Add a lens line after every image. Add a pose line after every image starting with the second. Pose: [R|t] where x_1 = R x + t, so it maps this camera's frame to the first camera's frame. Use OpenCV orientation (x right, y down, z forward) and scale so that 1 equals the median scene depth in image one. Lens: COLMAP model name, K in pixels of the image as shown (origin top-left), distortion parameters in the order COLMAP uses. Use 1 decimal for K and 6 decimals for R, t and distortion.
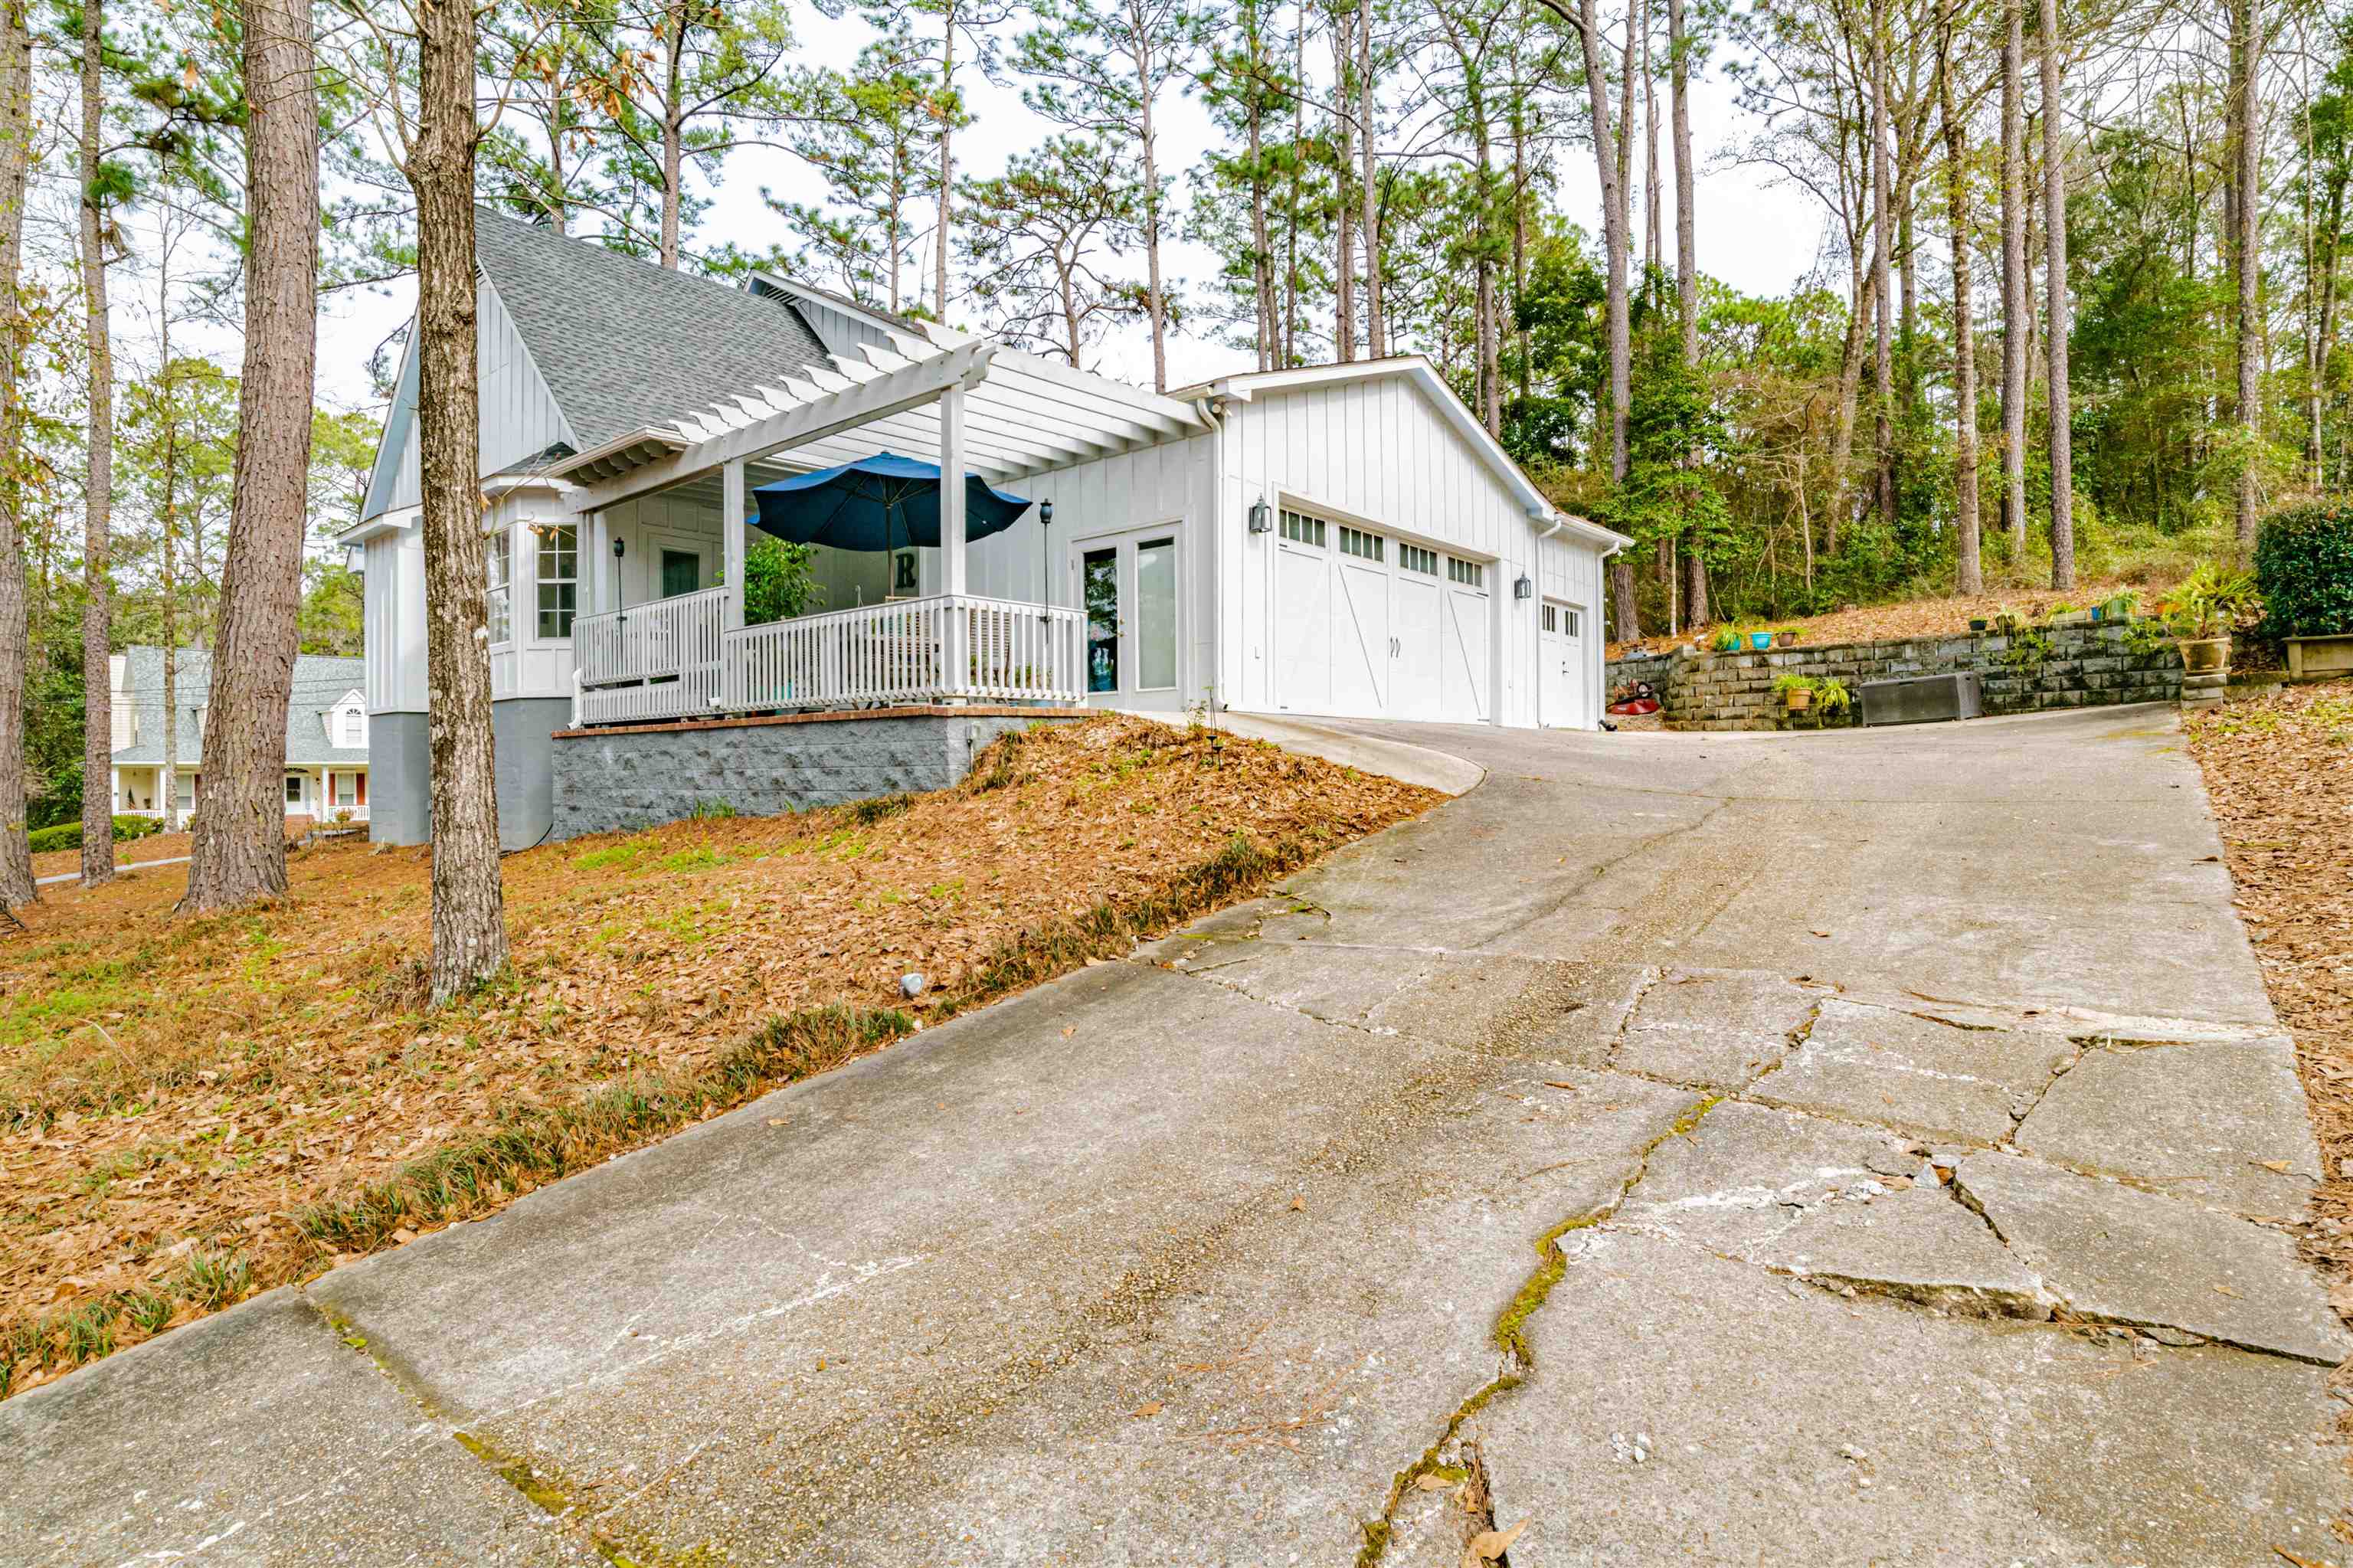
lens RADIAL K [[1197.7, 0, 1182.1], [0, 1197.7, 787.0], [0, 0, 1]] dist [-0.032672, 0.009519]
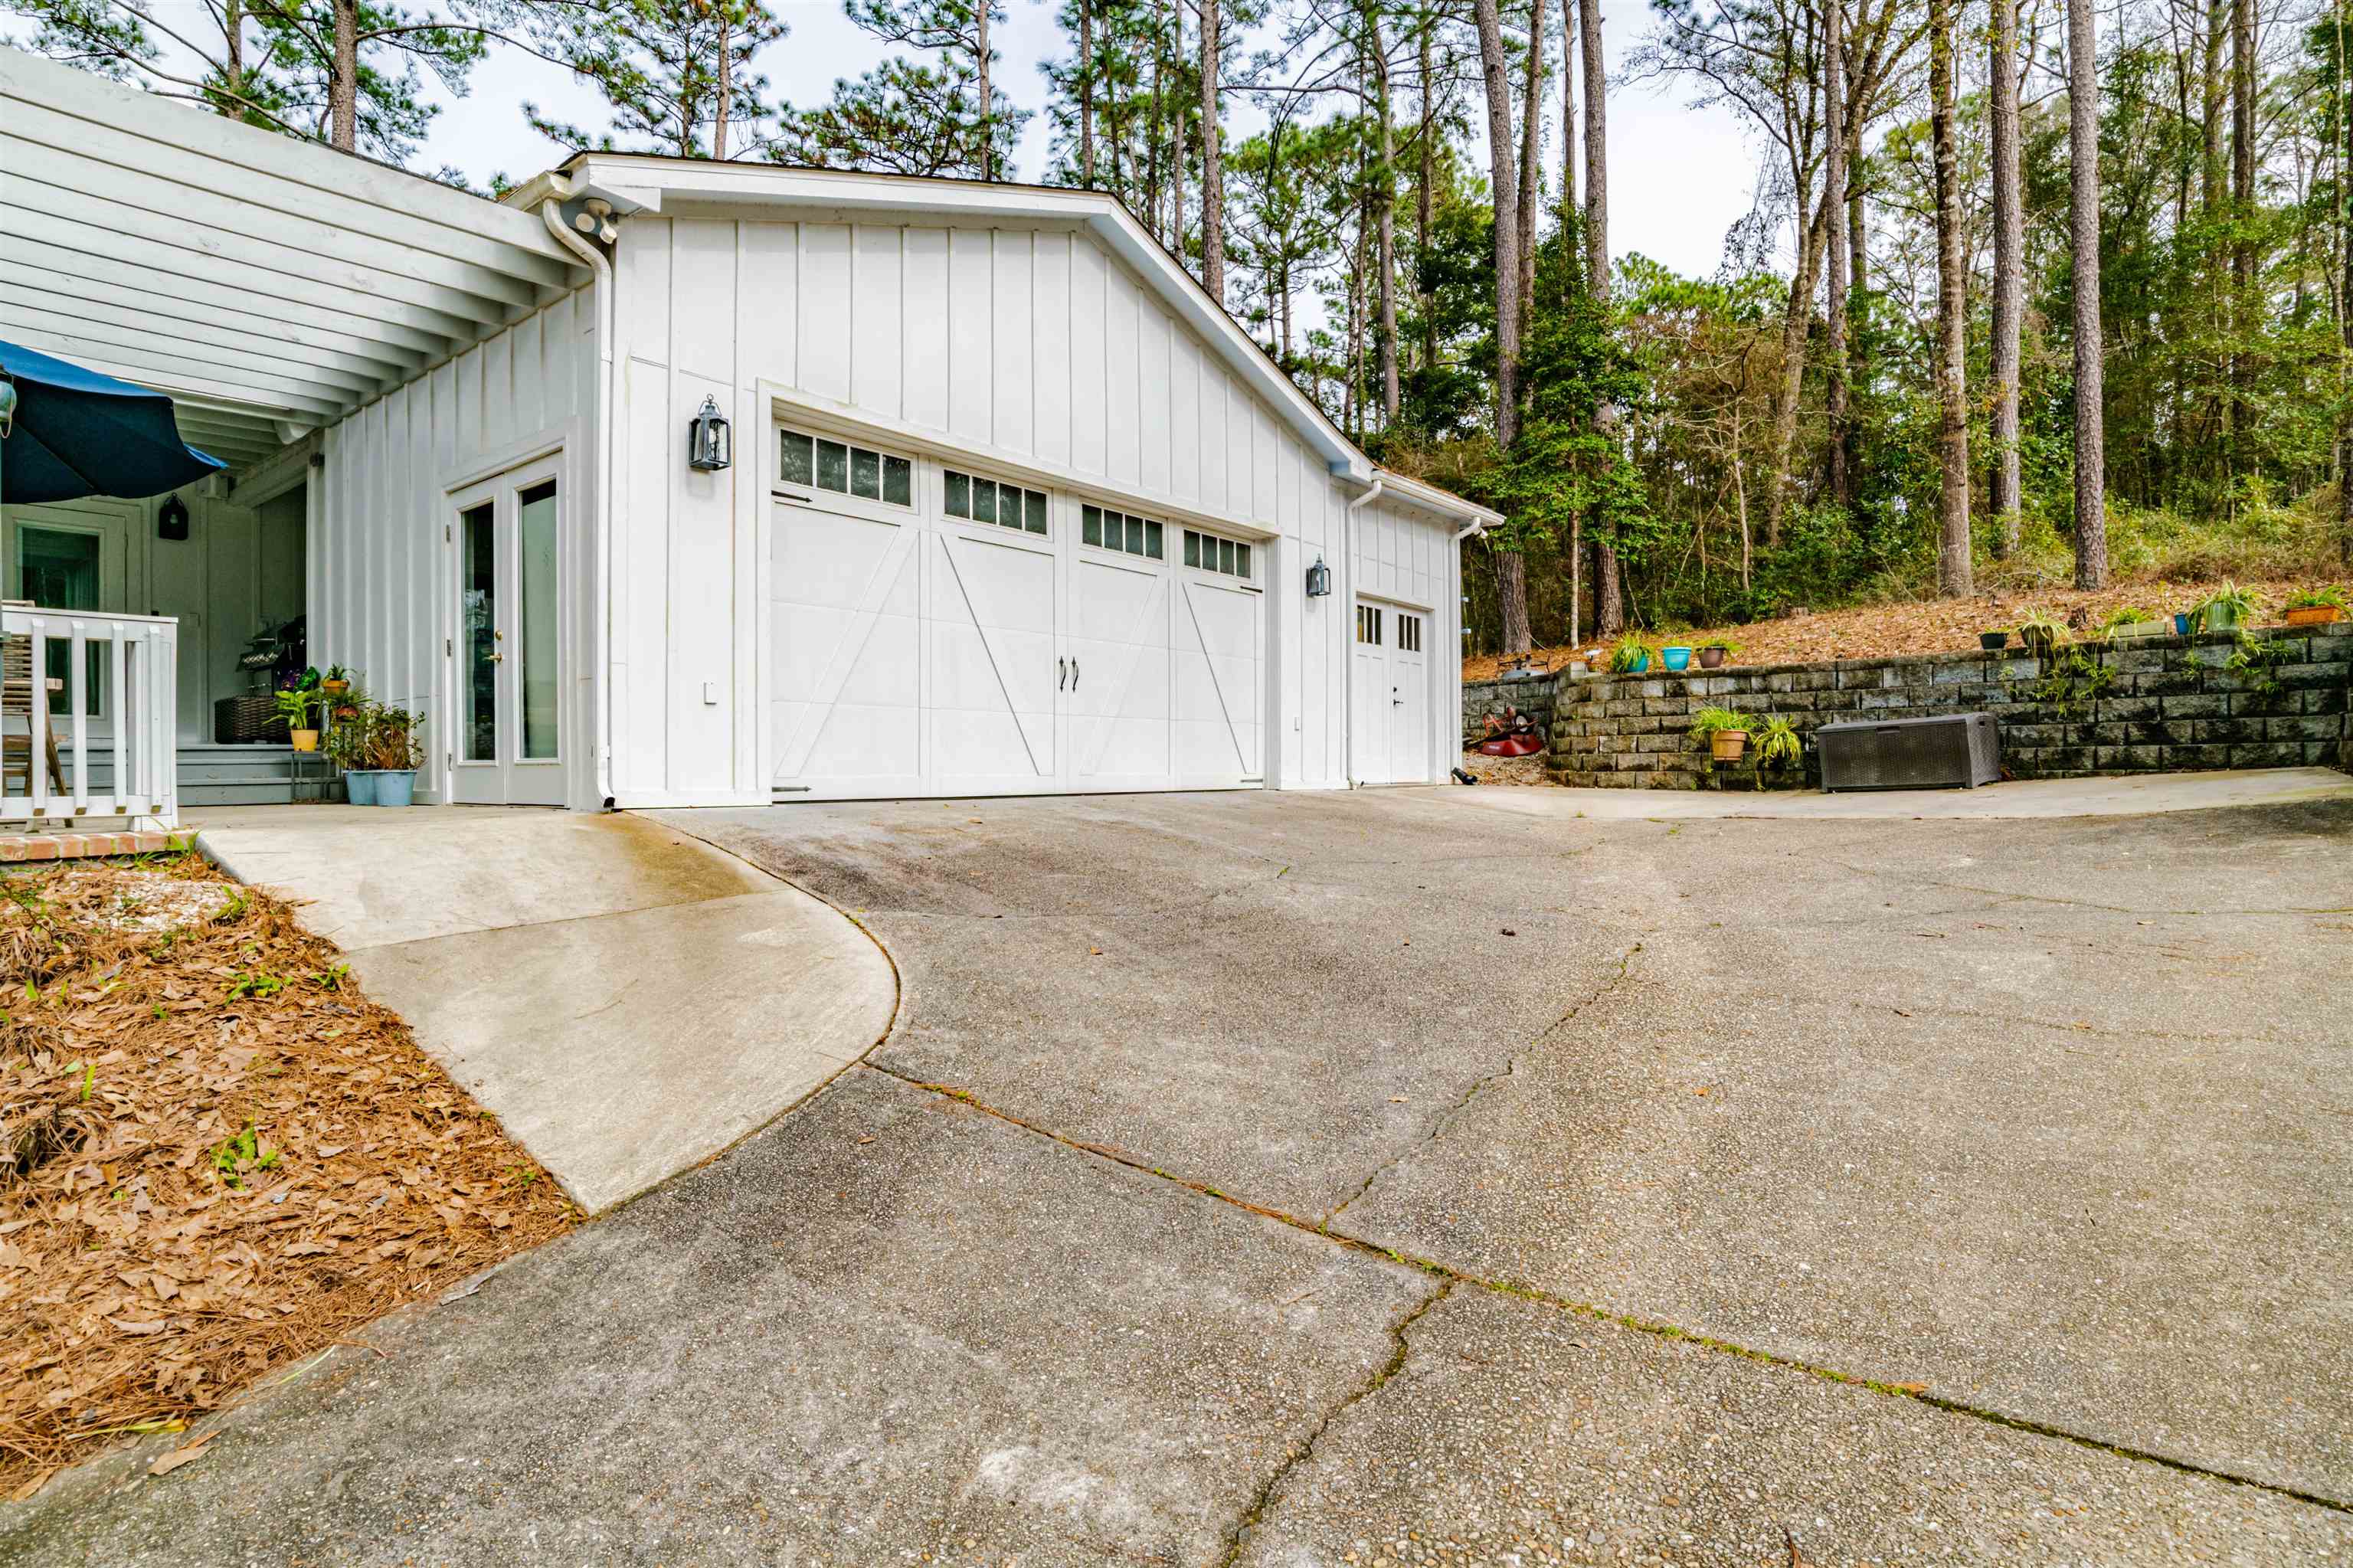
lens RADIAL K [[1197.7, 0, 1173.0], [0, 1197.7, 783.0], [0, 0, 1]] dist [-0.032672, 0.009519]
pose [[0.999435, 0.001294, 0.033574, 0.146613], [-0.001262, 0.999999, -0.000976, -0.042745], [-0.033575, 0.000933, 0.999436, 0.270686]]
